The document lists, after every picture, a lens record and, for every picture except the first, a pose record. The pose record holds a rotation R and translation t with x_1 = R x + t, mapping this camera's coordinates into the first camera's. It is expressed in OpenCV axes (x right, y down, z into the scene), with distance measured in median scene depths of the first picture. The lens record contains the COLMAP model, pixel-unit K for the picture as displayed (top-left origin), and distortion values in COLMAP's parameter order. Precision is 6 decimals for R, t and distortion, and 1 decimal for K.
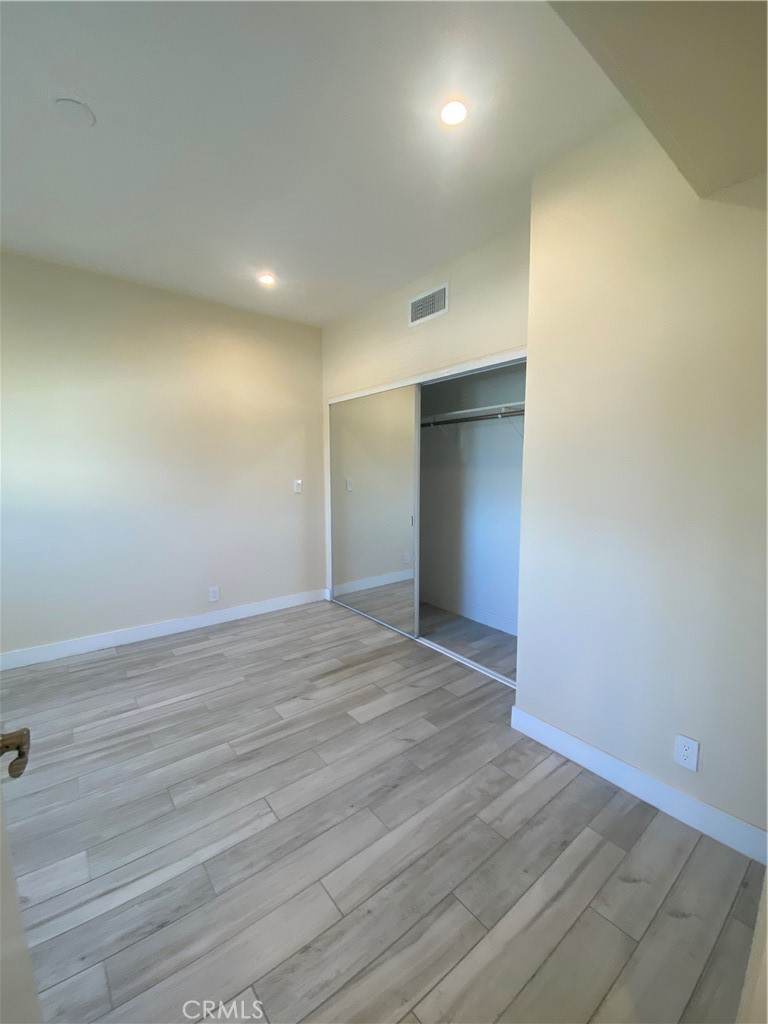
lens RADIAL K [[412.2, 0, 386.1], [0, 412.2, 510.4], [0, 0, 1]] dist [0.042688, -0.033662]
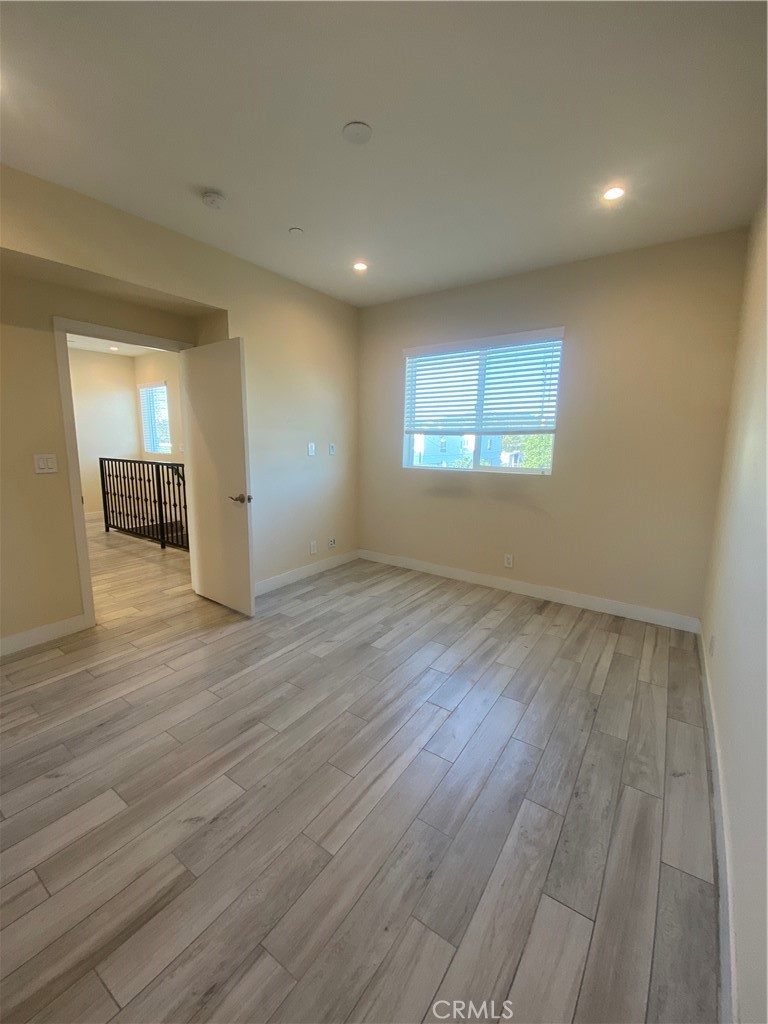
lens RADIAL K [[408.0, 0, 382.4], [0, 408.0, 505.7], [0, 0, 1]] dist [0.000206, -0.011980]
pose [[-0.959444, 0.036065, -0.279583, -0.352235], [-0.039258, 0.965024, 0.259206, -0.183126], [0.279153, 0.259669, -0.924470, 1.725583]]
